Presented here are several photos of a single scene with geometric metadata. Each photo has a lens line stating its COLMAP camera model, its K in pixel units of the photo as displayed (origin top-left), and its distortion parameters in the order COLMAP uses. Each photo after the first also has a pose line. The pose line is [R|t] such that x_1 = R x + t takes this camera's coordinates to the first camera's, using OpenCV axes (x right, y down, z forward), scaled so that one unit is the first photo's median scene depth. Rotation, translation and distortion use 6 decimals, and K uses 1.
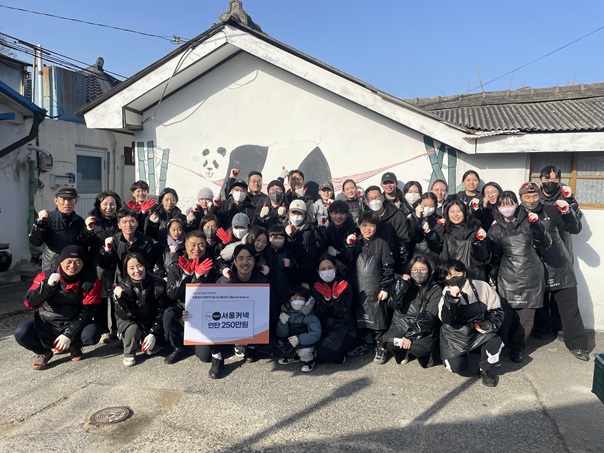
lens RADIAL K [[456.0, 0, 302.0], [0, 456.0, 226.5], [0, 0, 1]] dist [0.112145, -0.140601]
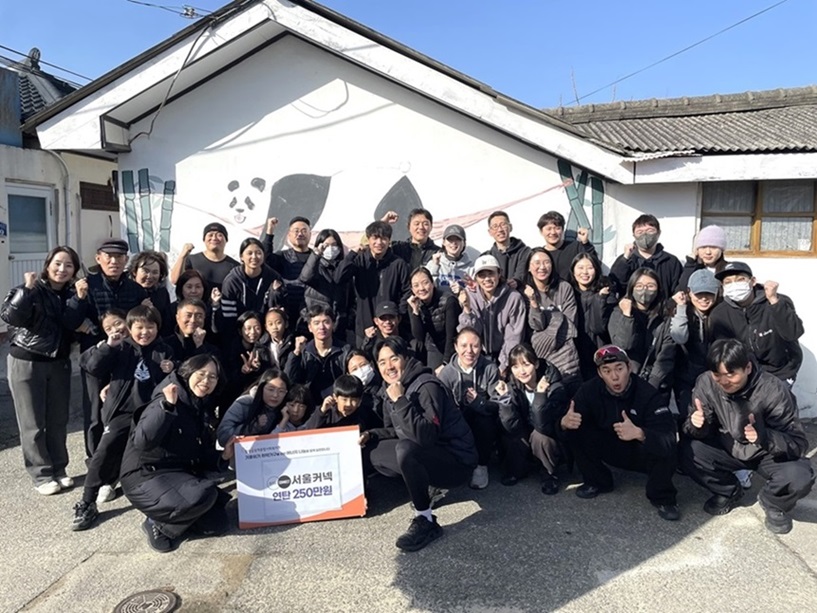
lens RADIAL K [[619.1, 0, 405.7], [0, 619.1, 299.8], [0, 0, 1]] dist [0.101425, -0.138438]
pose [[0.989717, -0.031723, 0.139479, -0.096563], [0.030091, 0.999452, 0.013792, -0.001582], [-0.139840, -0.009453, 0.990129, 0.069997]]
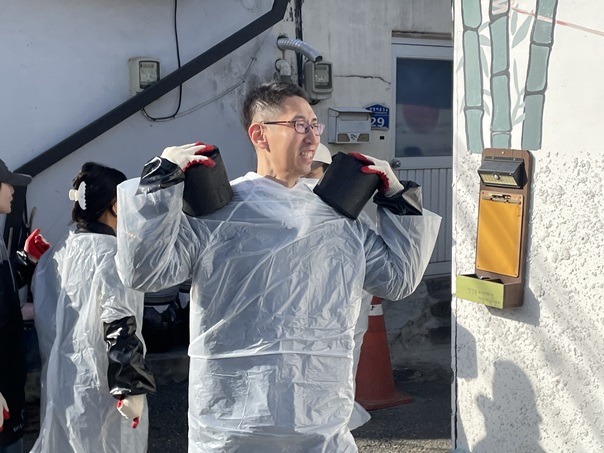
lens RADIAL K [[976.7, 0, 302.0], [0, 976.7, 226.5], [0, 0, 1]] dist [0.206557, -0.001093]
pose [[0.786504, 0.028505, -0.616928, -0.053511], [-0.032555, 0.999459, 0.004675, -0.022042], [0.616727, 0.016407, 0.787006, 0.491882]]
